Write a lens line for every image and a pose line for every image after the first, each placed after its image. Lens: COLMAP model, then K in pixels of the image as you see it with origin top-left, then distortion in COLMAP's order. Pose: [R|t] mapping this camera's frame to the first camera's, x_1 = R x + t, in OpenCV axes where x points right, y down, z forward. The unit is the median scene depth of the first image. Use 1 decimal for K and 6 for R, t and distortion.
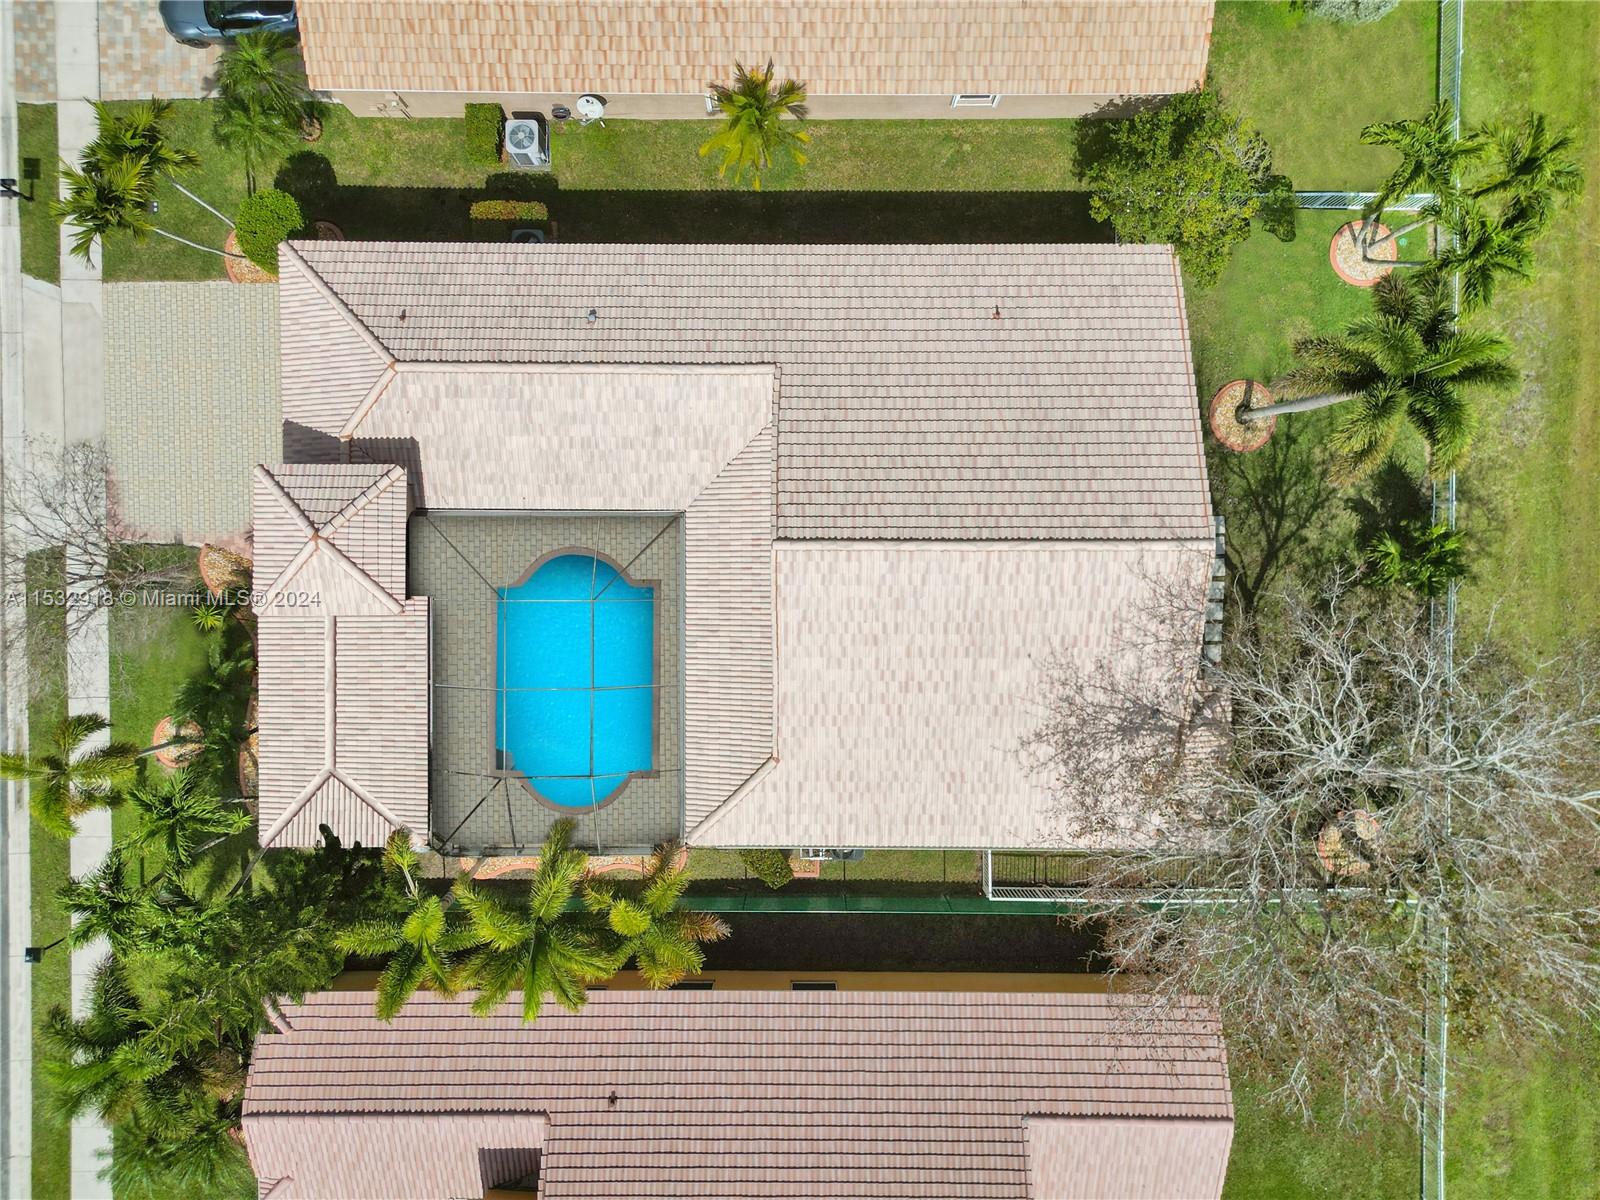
lens RADIAL K [[1106.4, 0, 800.0], [0, 1106.4, 600.0], [0, 0, 1]] dist [0.062069, -0.049595]
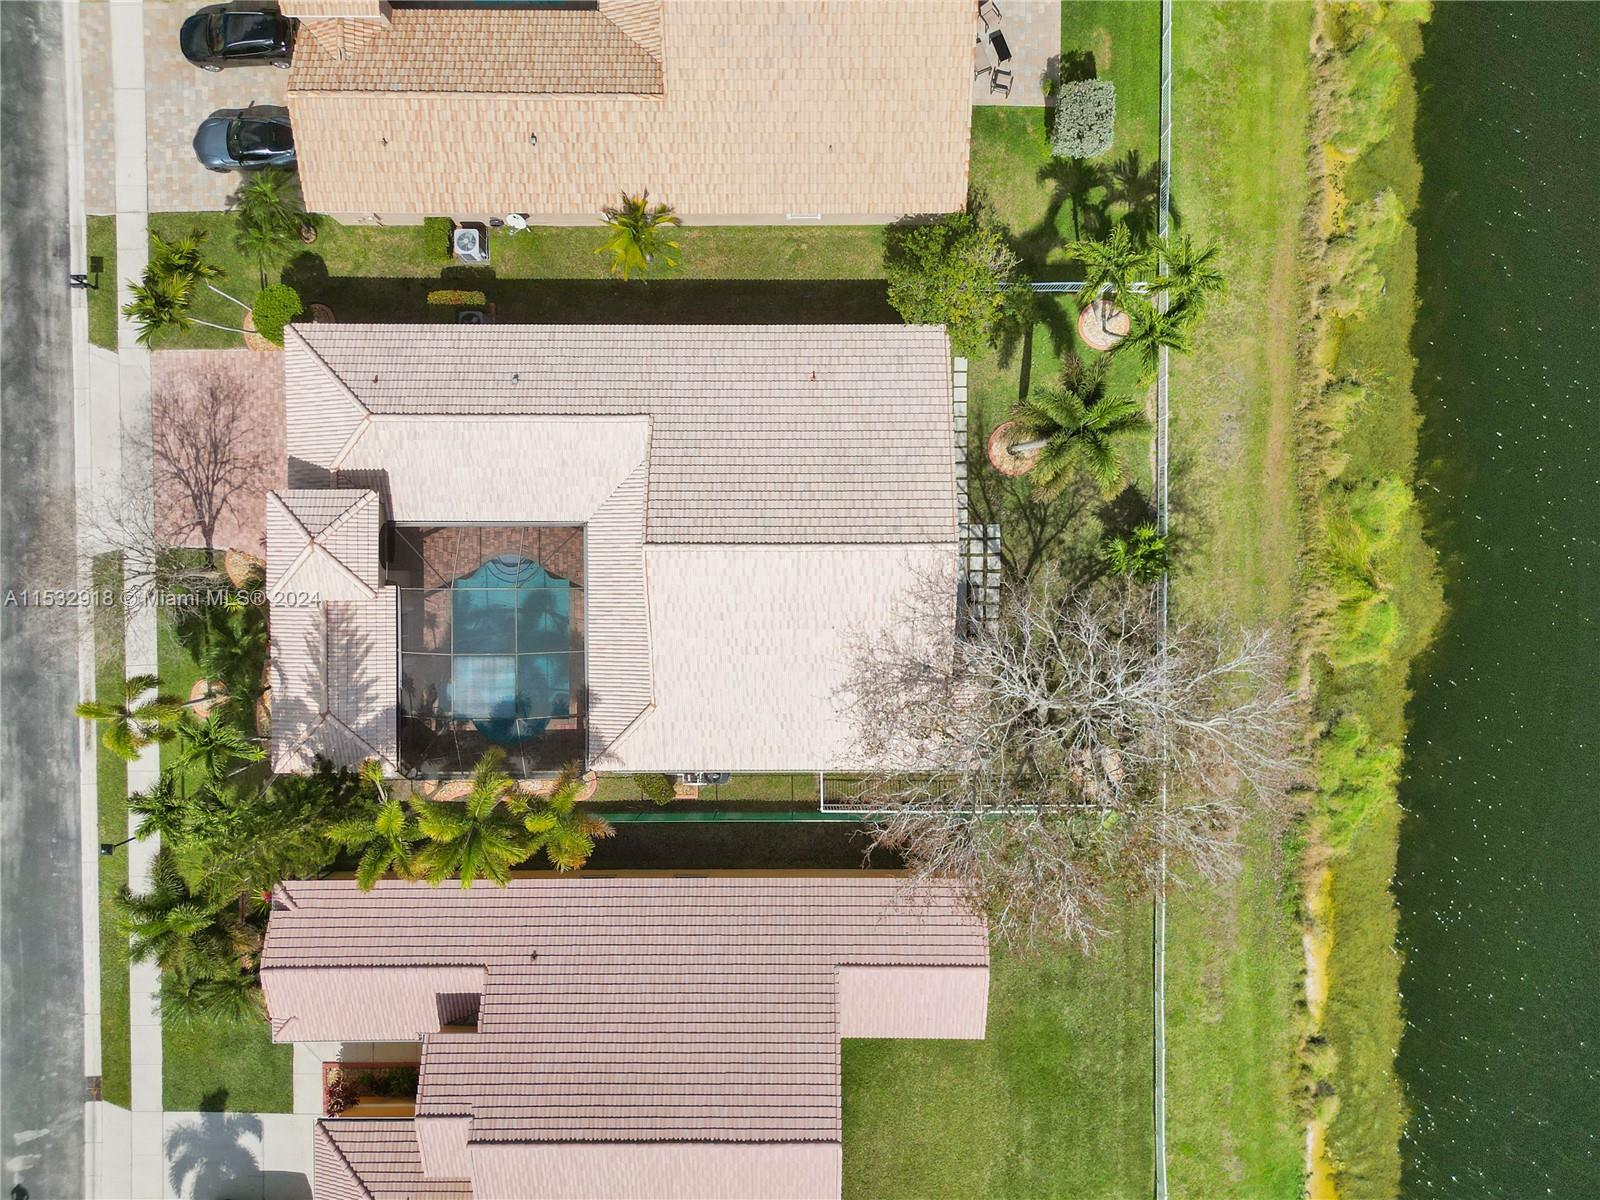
lens RADIAL K [[1092.7, 0, 799.2], [0, 1092.7, 597.6], [0, 0, 1]] dist [0.062720, -0.051841]
pose [[0.999990, -0.004215, -0.001119, 0.157701], [0.004217, 0.999990, 0.001742, 0.010257], [0.001112, -0.001747, 0.999998, -0.336984]]
